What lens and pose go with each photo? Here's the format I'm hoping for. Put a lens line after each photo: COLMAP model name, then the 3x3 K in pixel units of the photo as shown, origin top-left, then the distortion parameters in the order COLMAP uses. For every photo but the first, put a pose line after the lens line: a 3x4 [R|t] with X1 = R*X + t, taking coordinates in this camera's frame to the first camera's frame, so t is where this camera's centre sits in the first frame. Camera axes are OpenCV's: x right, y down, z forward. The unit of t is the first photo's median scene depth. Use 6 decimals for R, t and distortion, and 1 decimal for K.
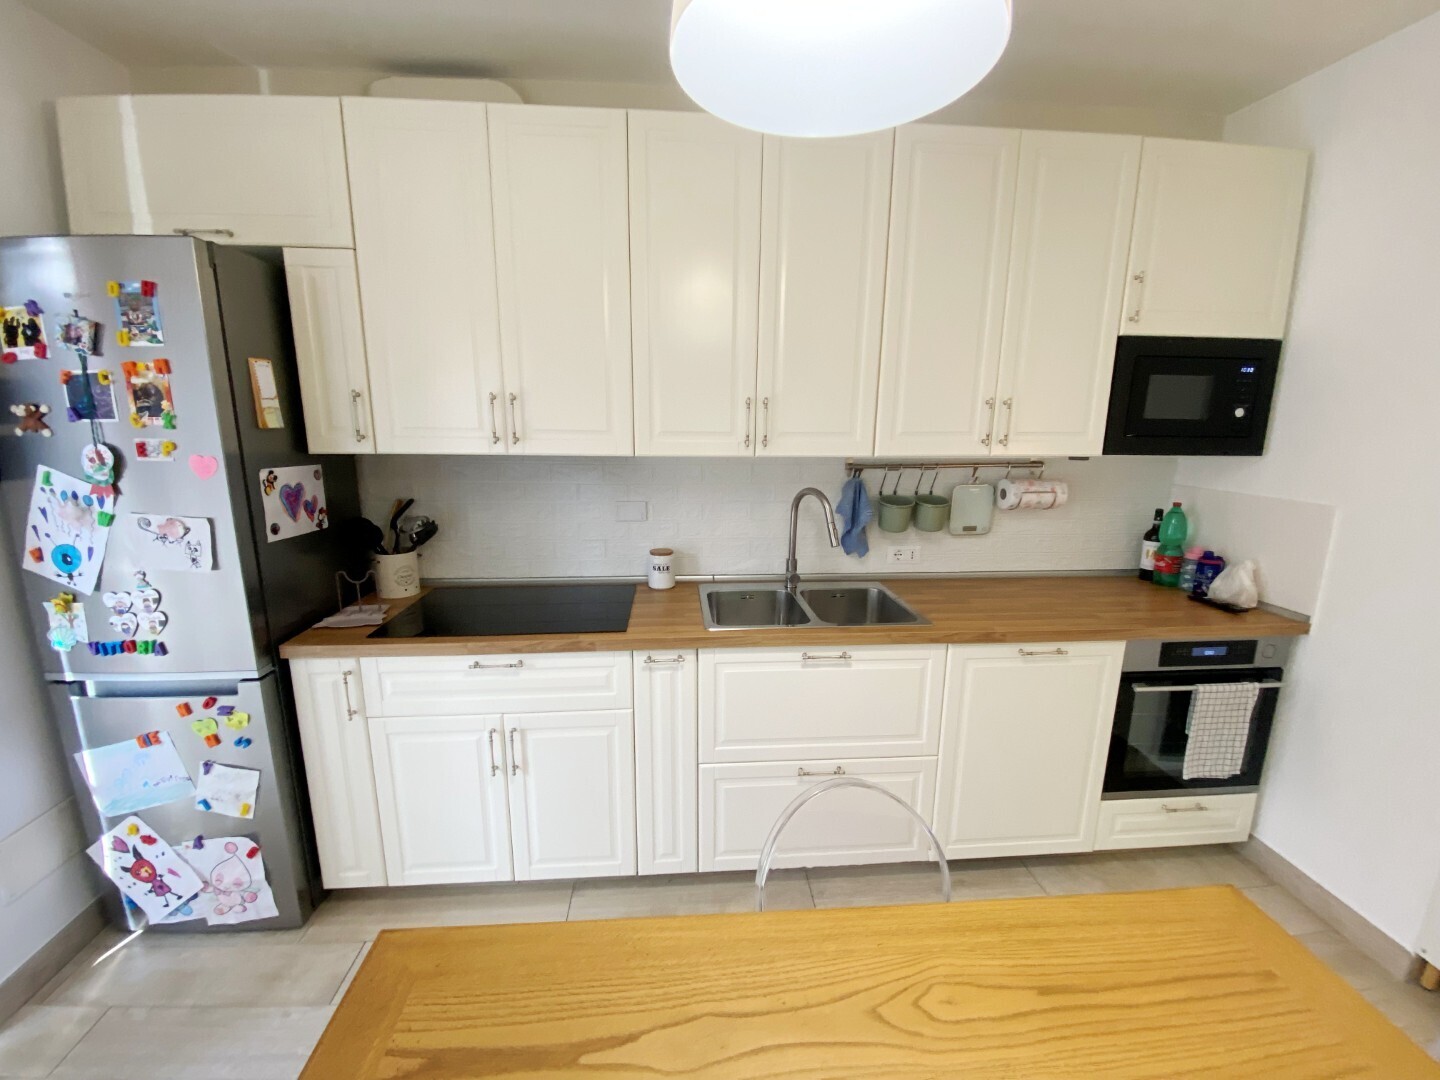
lens RADIAL K [[638.8, 0, 684.0], [0, 638.8, 560.8], [0, 0, 1]] dist [0.067736, -0.059941]
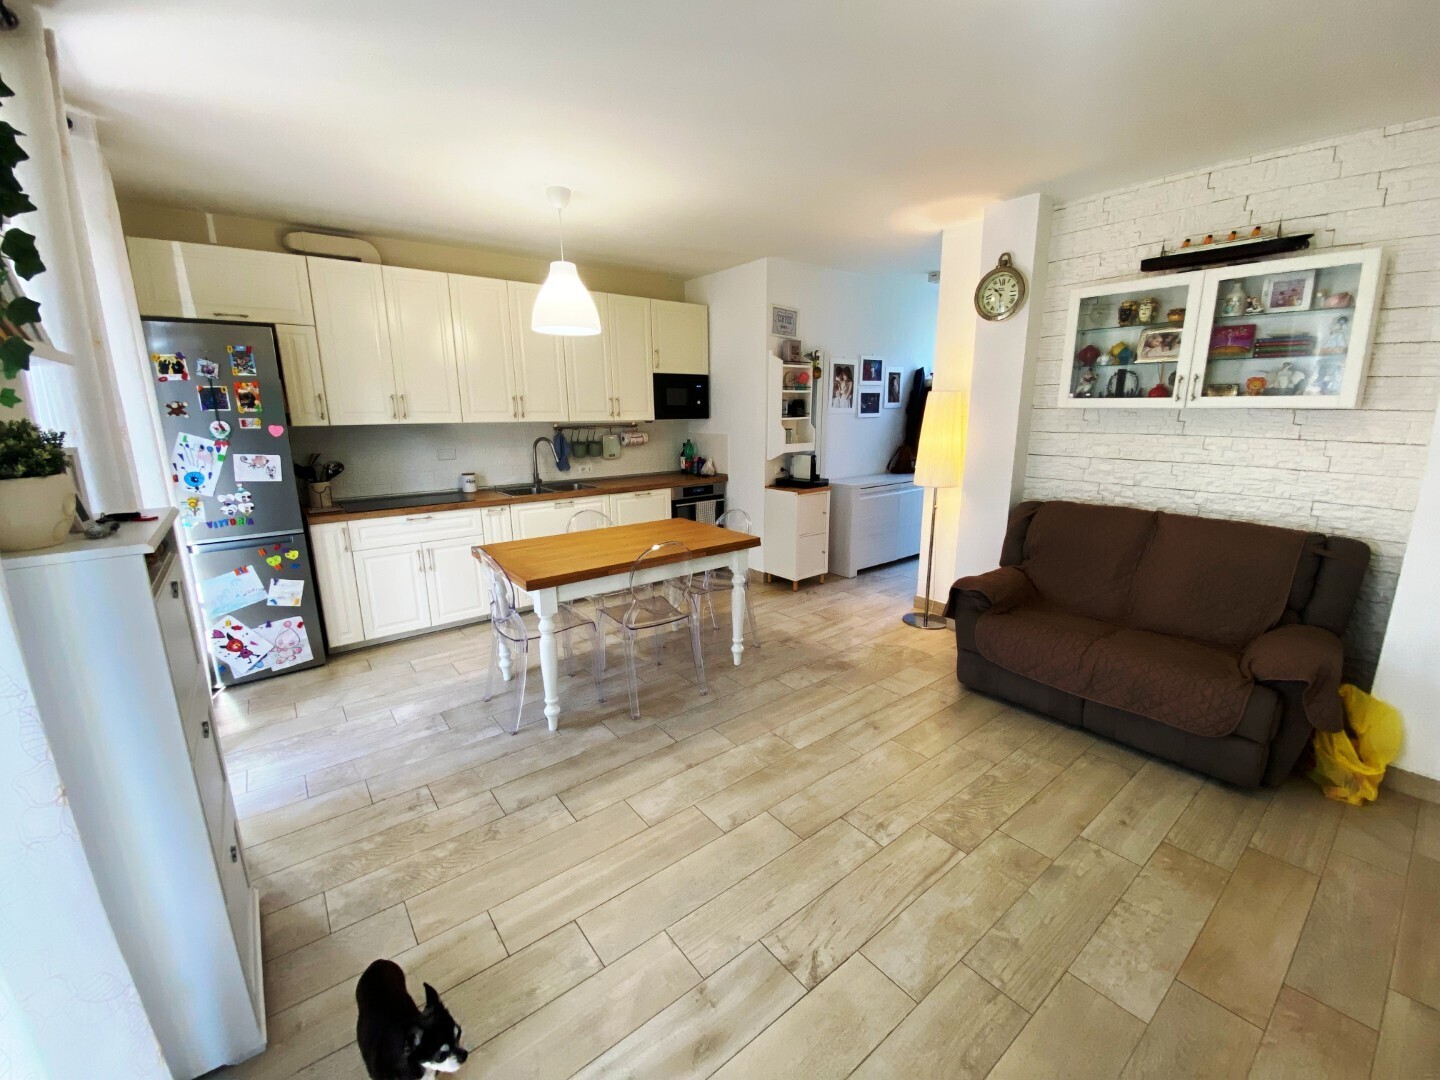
lens RADIAL K [[584.0, 0, 720.0], [0, 584.0, 540.0], [0, 0, 1]] dist [-0.001045, -0.015393]
pose [[0.829538, -0.134044, 0.542125, -0.486436], [0.134628, 0.990136, 0.038817, 0.272171], [-0.541980, 0.040785, 0.839401, -1.127828]]
